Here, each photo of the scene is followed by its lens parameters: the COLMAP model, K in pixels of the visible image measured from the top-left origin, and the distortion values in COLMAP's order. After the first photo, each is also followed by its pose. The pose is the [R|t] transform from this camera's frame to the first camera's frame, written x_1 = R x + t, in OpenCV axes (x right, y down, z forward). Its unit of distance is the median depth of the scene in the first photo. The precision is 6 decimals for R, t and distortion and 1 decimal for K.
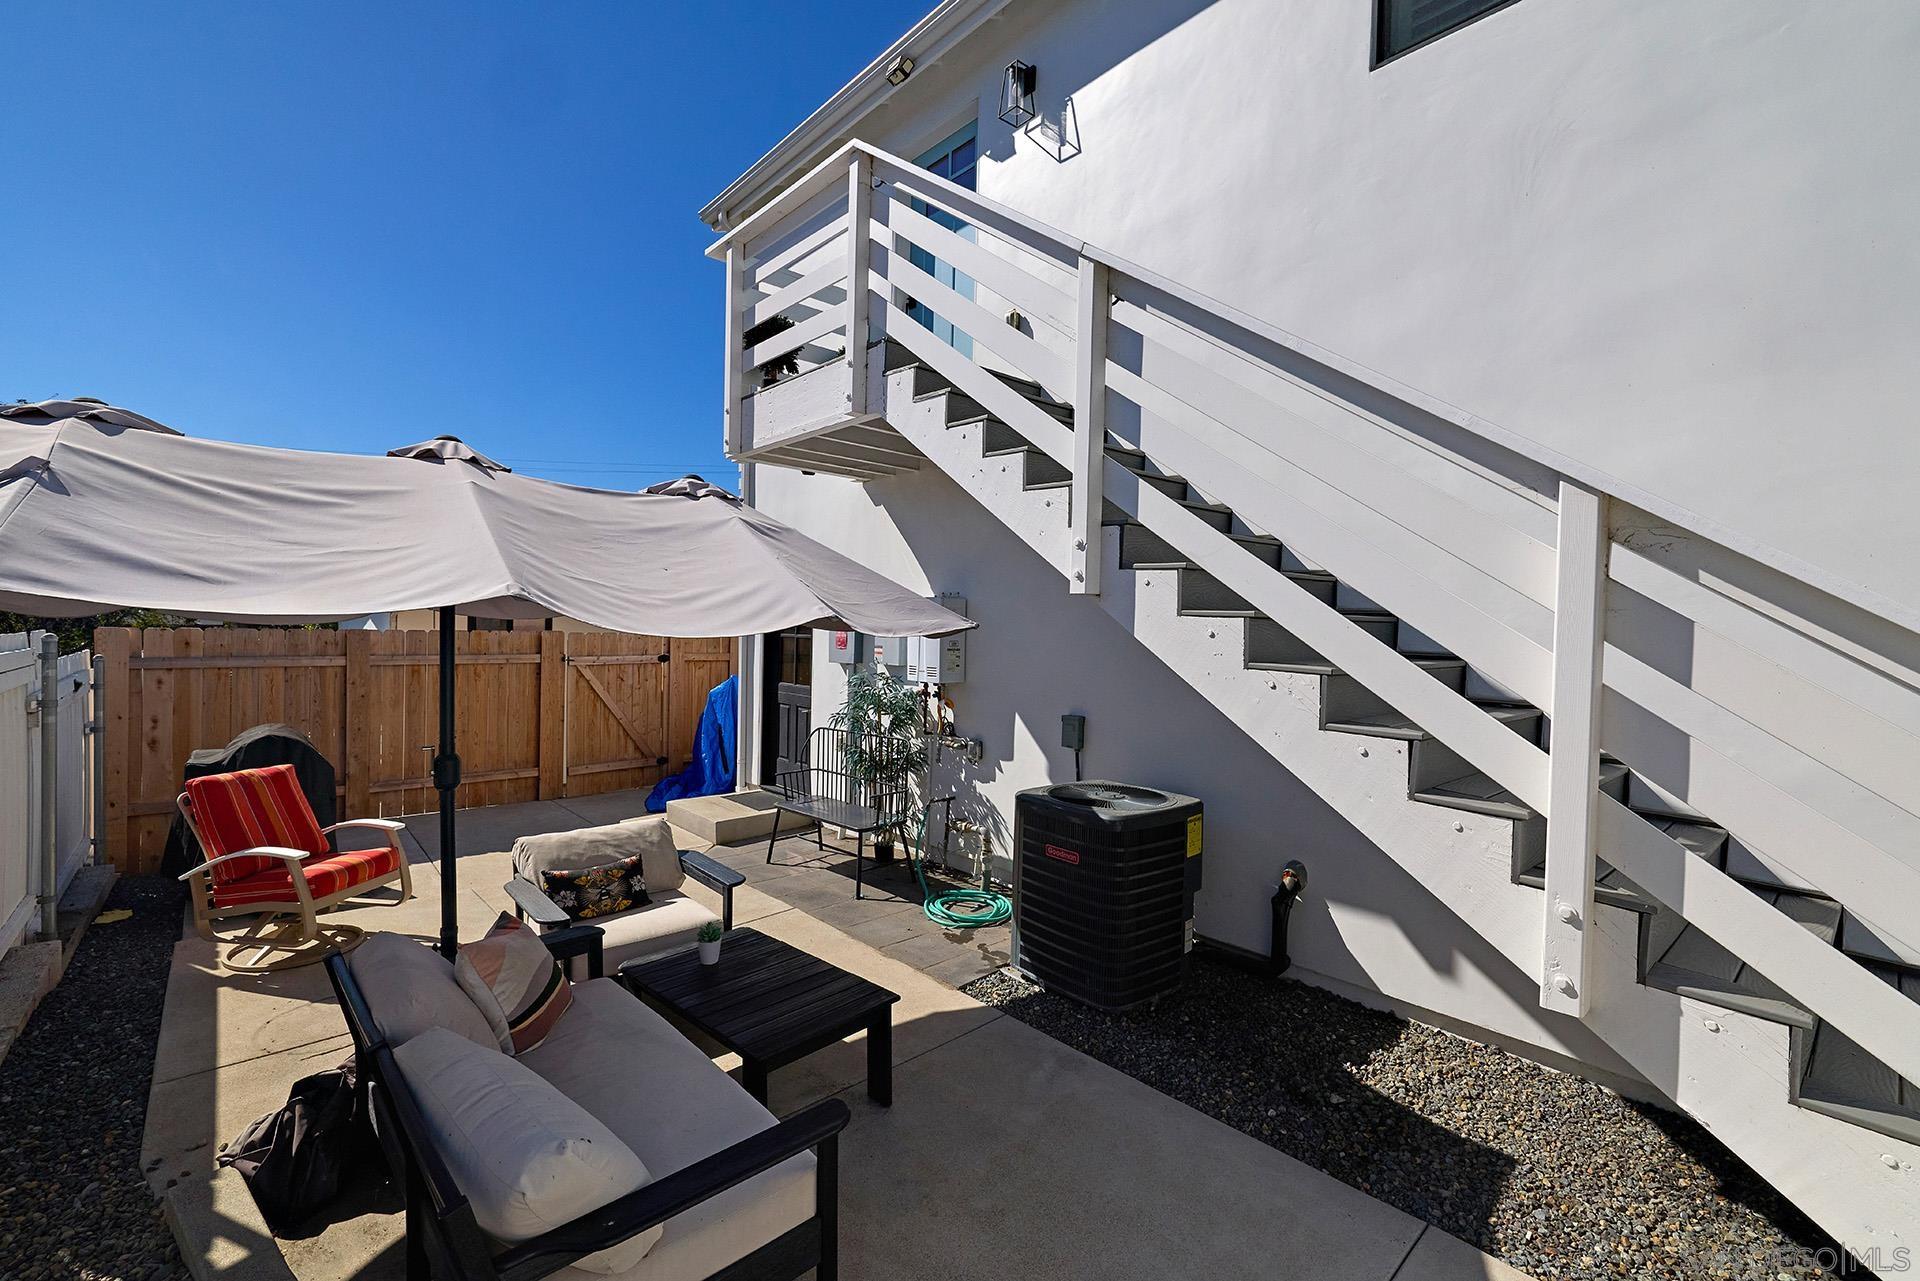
lens RADIAL K [[850.6, 0, 956.8], [0, 850.6, 634.0], [0, 0, 1]] dist [0.000004, -0.000176]
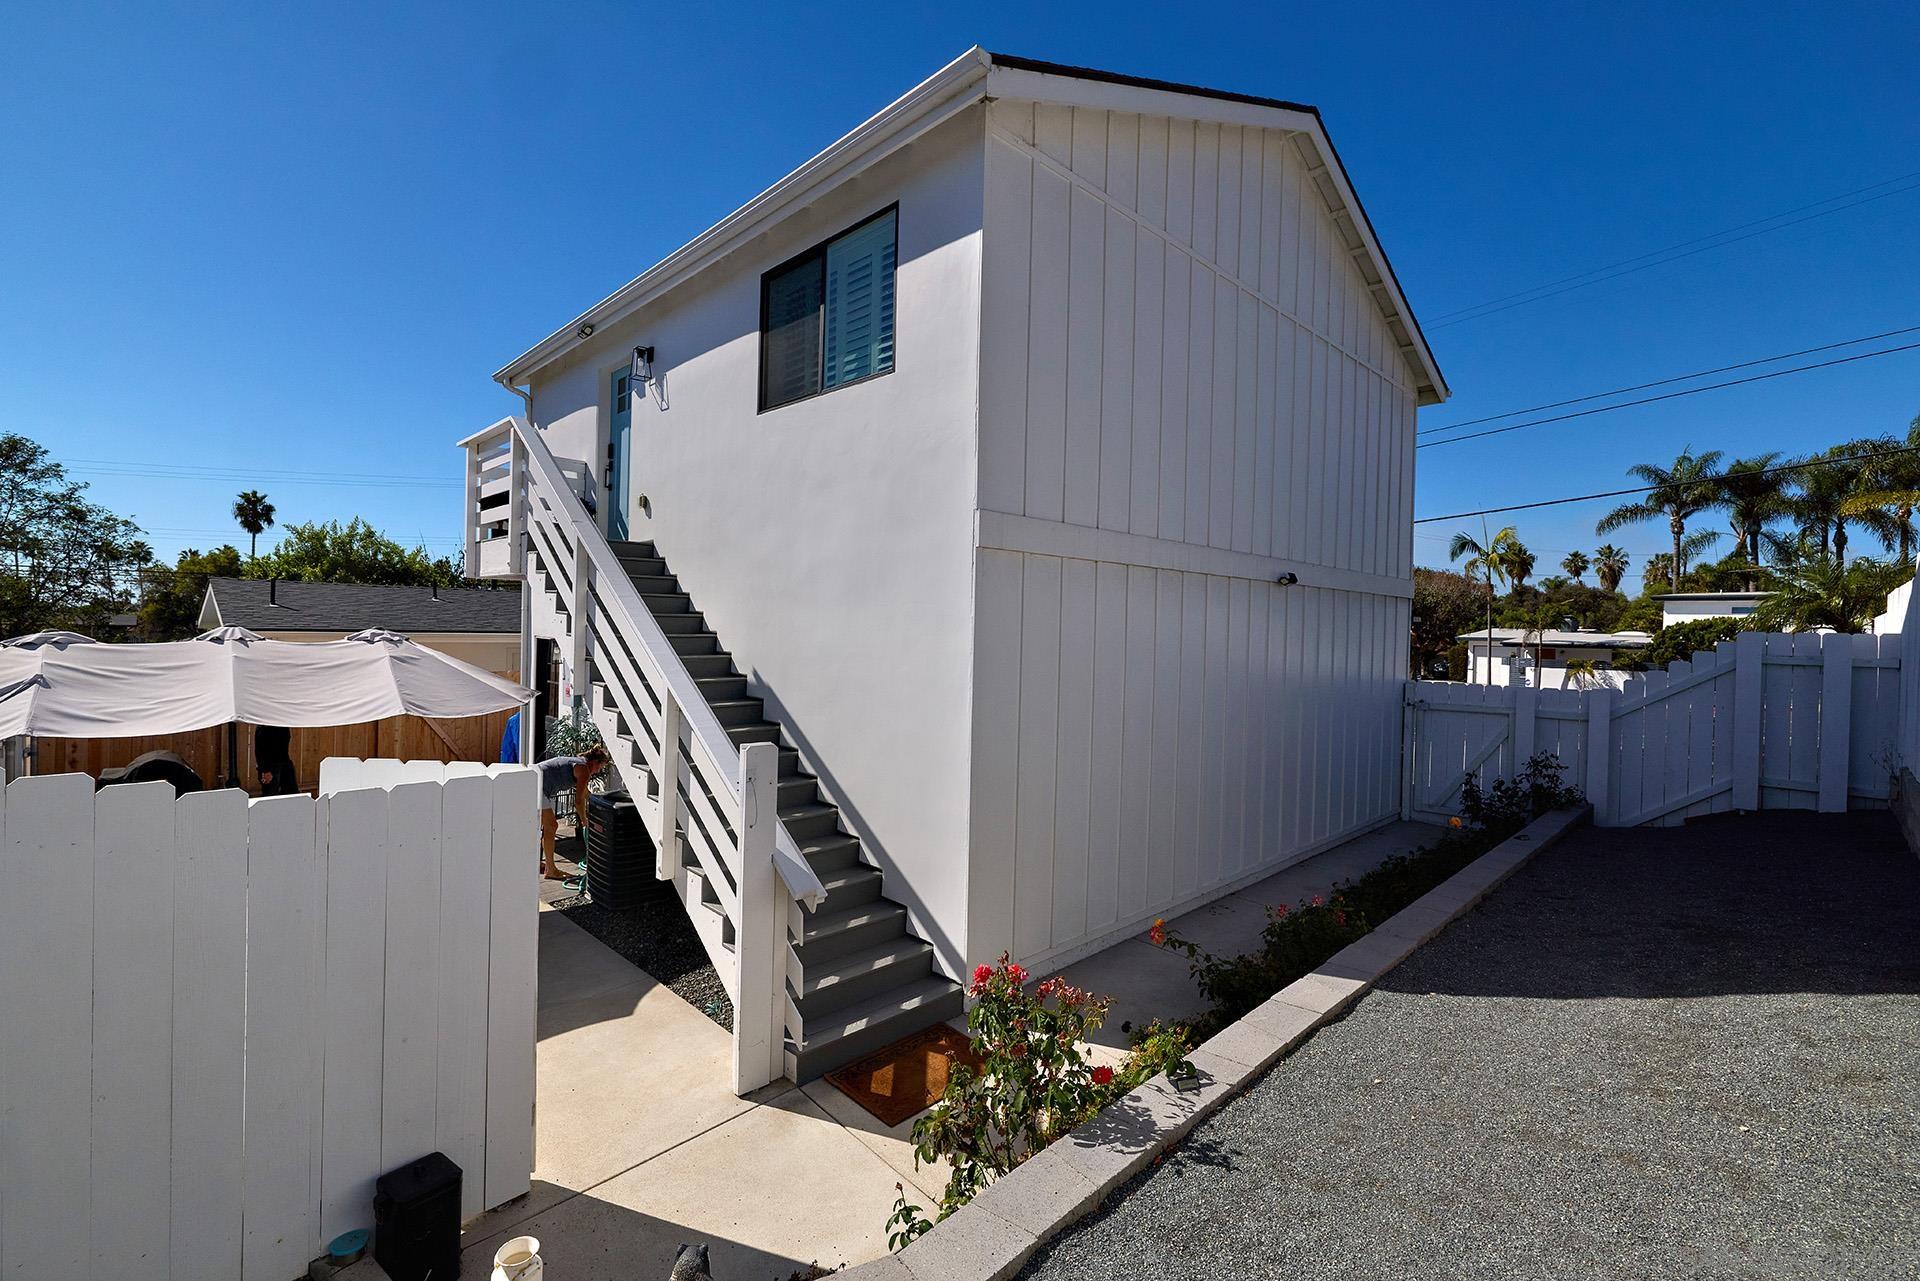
lens RADIAL K [[850.6, 0, 966.6], [0, 850.6, 635.6], [0, 0, 1]] dist [0.000004, -0.000176]
pose [[0.998256, 0.004632, 0.058853, 0.606836], [-0.004659, 0.999989, 0.000313, -0.121706], [-0.058851, -0.000586, 0.998267, -0.666580]]
